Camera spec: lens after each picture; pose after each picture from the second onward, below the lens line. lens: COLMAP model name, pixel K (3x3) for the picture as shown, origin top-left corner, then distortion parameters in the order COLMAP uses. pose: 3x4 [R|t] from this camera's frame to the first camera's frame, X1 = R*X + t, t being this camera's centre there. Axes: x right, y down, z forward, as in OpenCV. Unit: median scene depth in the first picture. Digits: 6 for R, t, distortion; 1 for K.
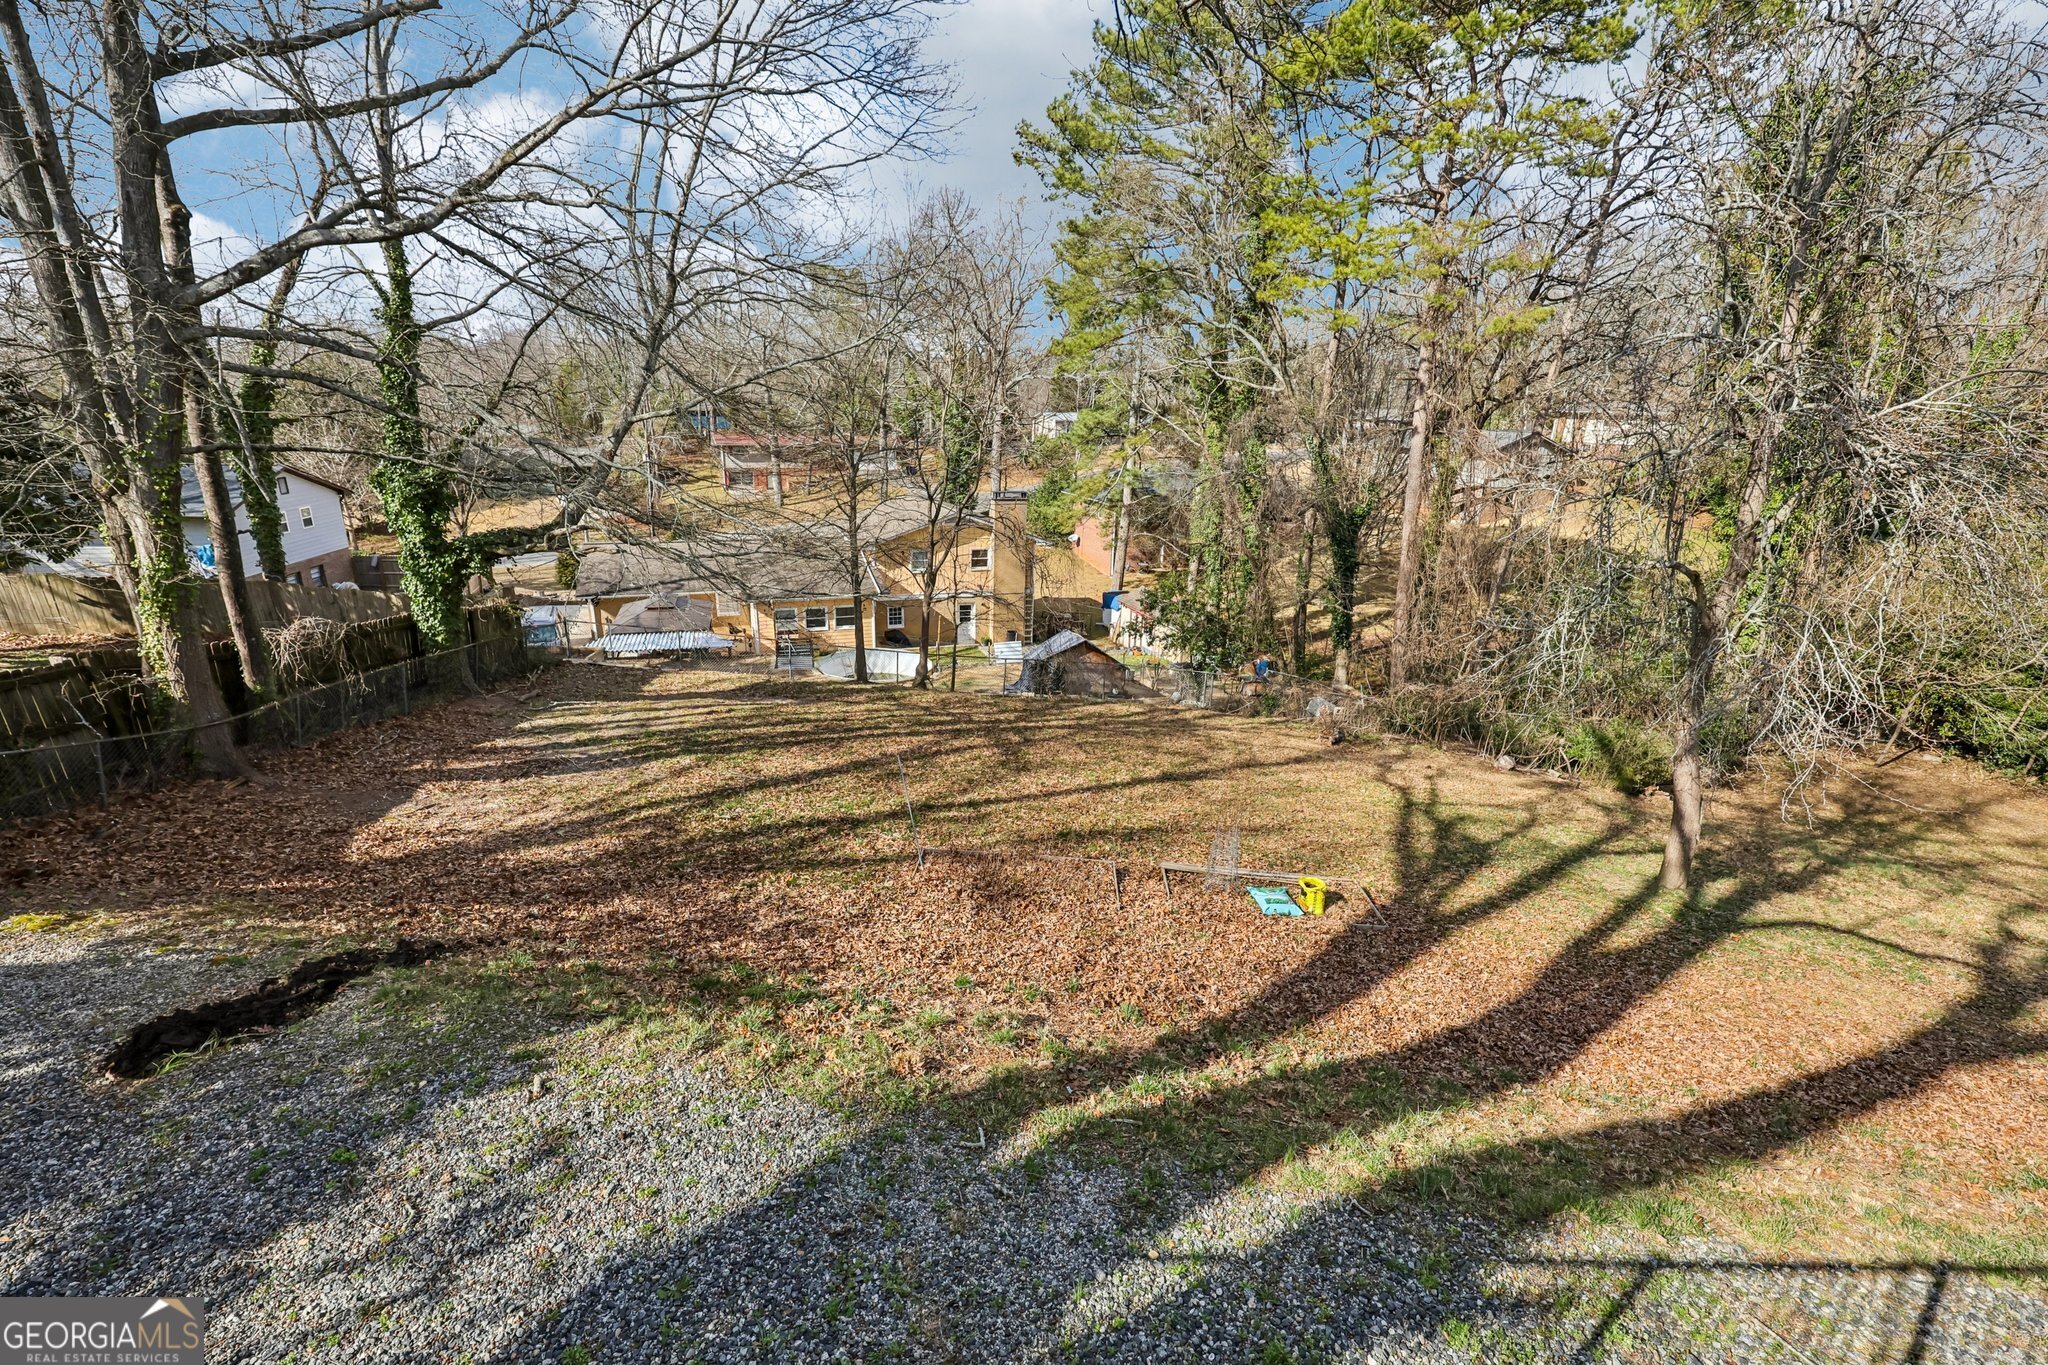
lens RADIAL K [[853.1, 0, 1013.7], [0, 853.1, 676.3], [0, 0, 1]] dist [-0.001320, -0.000315]
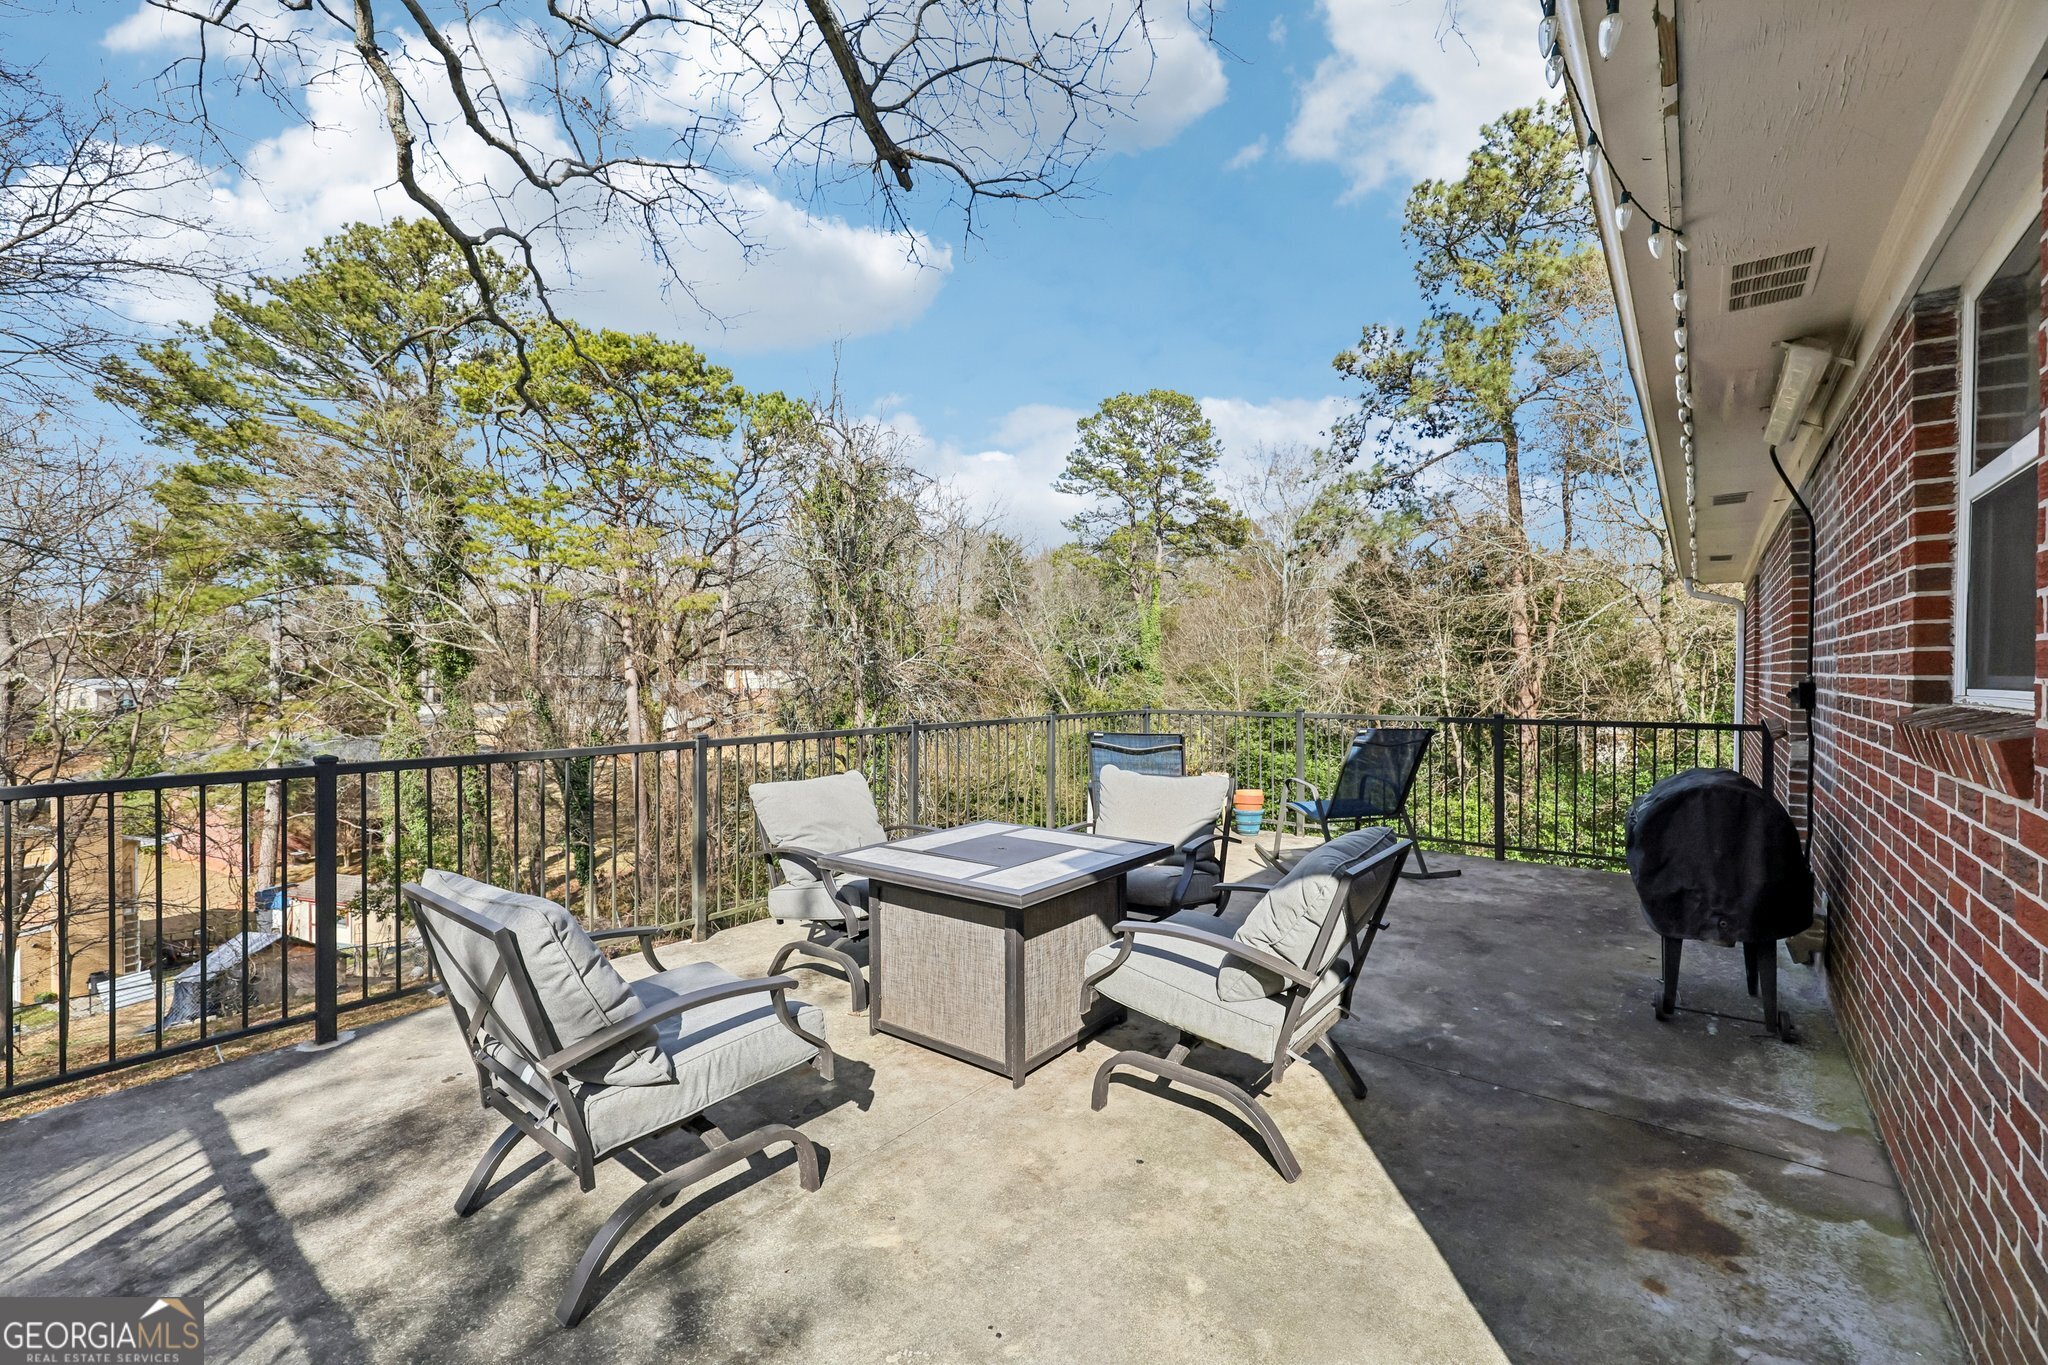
lens RADIAL K [[853.1, 0, 1013.7], [0, 853.1, 676.3], [0, 0, 1]] dist [-0.001320, -0.000315]
pose [[0.633183, -0.030532, 0.773400, -0.183206], [0.249066, 0.954111, -0.166245, 0.058547], [-0.732834, 0.297891, 0.611731, -0.212227]]
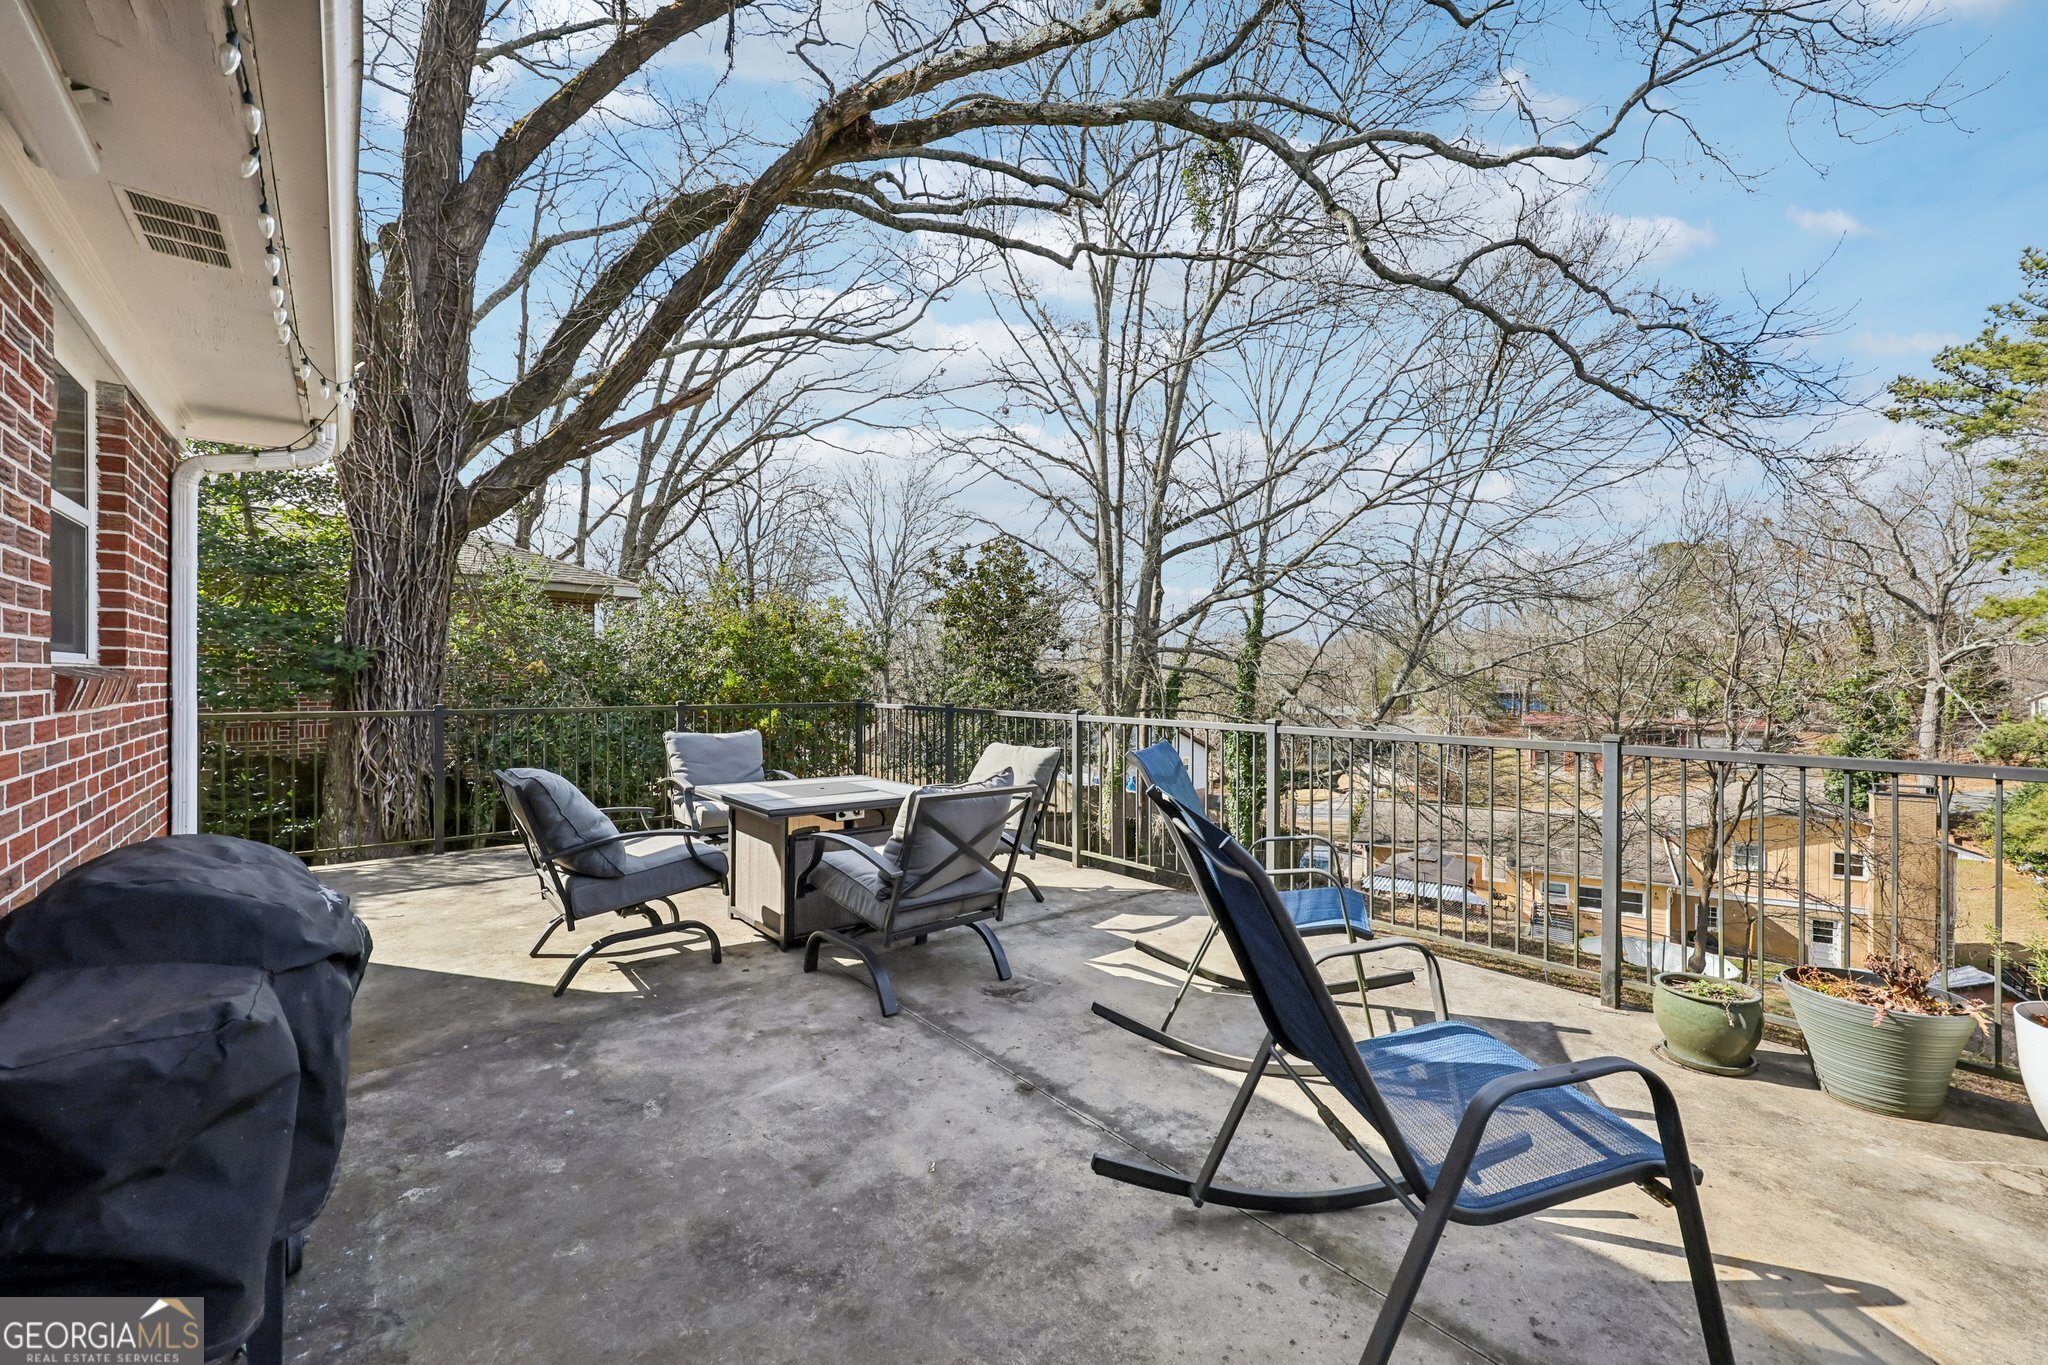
lens RADIAL K [[820.8, 0, 1021.6], [0, 820.8, 681.1], [0, 0, 1]] dist [-0.000526, 0.000192]
pose [[0.627915, -0.018157, -0.778070, 0.185817], [-0.226485, 0.952198, -0.204998, 0.069042], [0.744599, 0.304943, 0.593787, -0.193501]]
